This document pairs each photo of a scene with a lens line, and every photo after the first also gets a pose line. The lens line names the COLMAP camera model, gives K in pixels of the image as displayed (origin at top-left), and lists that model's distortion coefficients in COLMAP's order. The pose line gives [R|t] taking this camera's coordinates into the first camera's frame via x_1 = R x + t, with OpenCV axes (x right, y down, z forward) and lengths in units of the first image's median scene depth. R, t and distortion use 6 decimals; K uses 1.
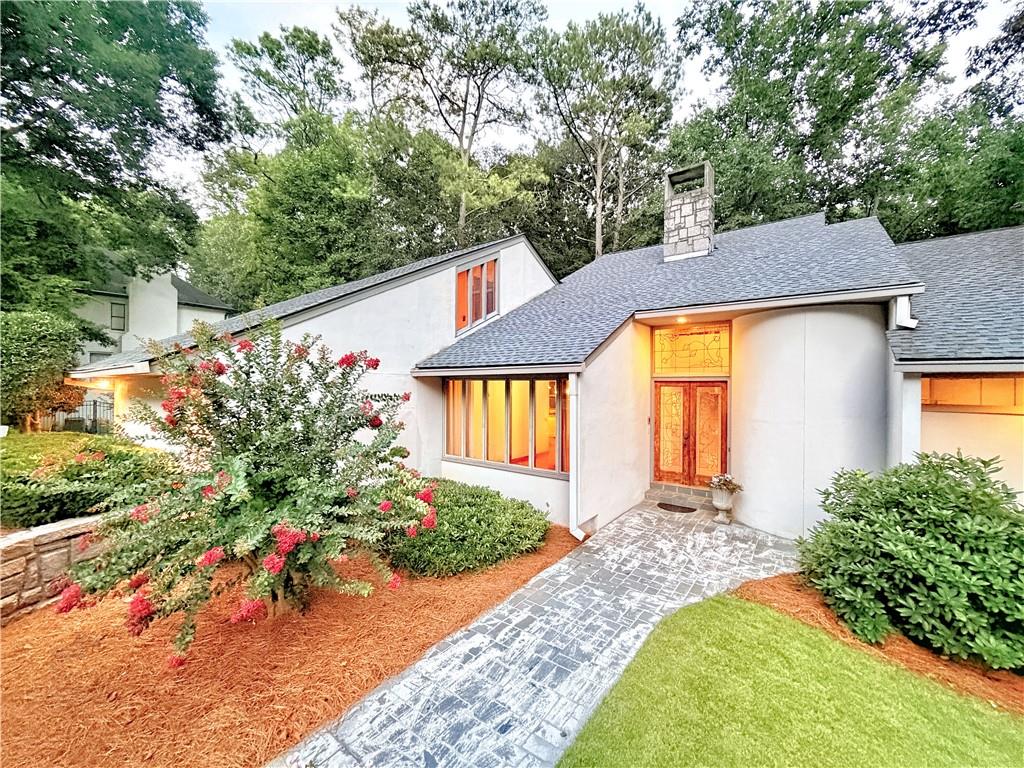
lens RADIAL K [[408.0, 0, 516.1], [0, 408.0, 386.4], [0, 0, 1]] dist [0.001470, 0.000681]
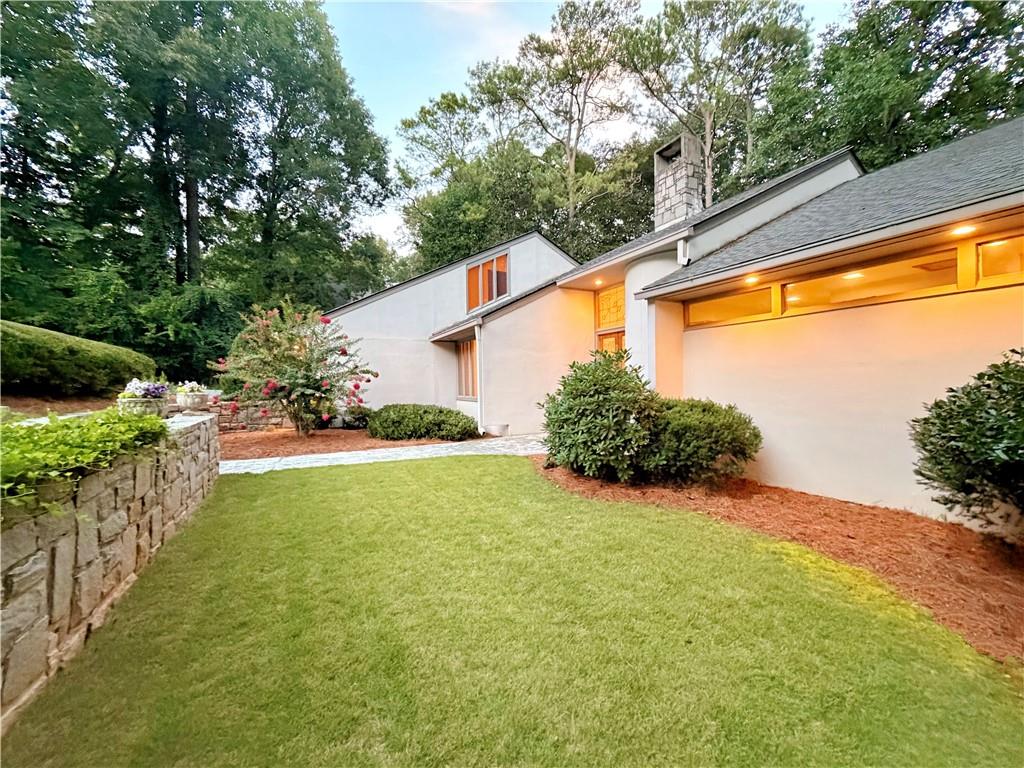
lens RADIAL K [[408.0, 0, 516.1], [0, 408.0, 386.4], [0, 0, 1]] dist [0.001470, 0.000681]
pose [[0.899942, -0.014190, -0.435779, 0.517343], [0.018244, 0.999820, 0.005120, 0.103847], [0.435628, -0.012558, 0.900039, -0.173035]]
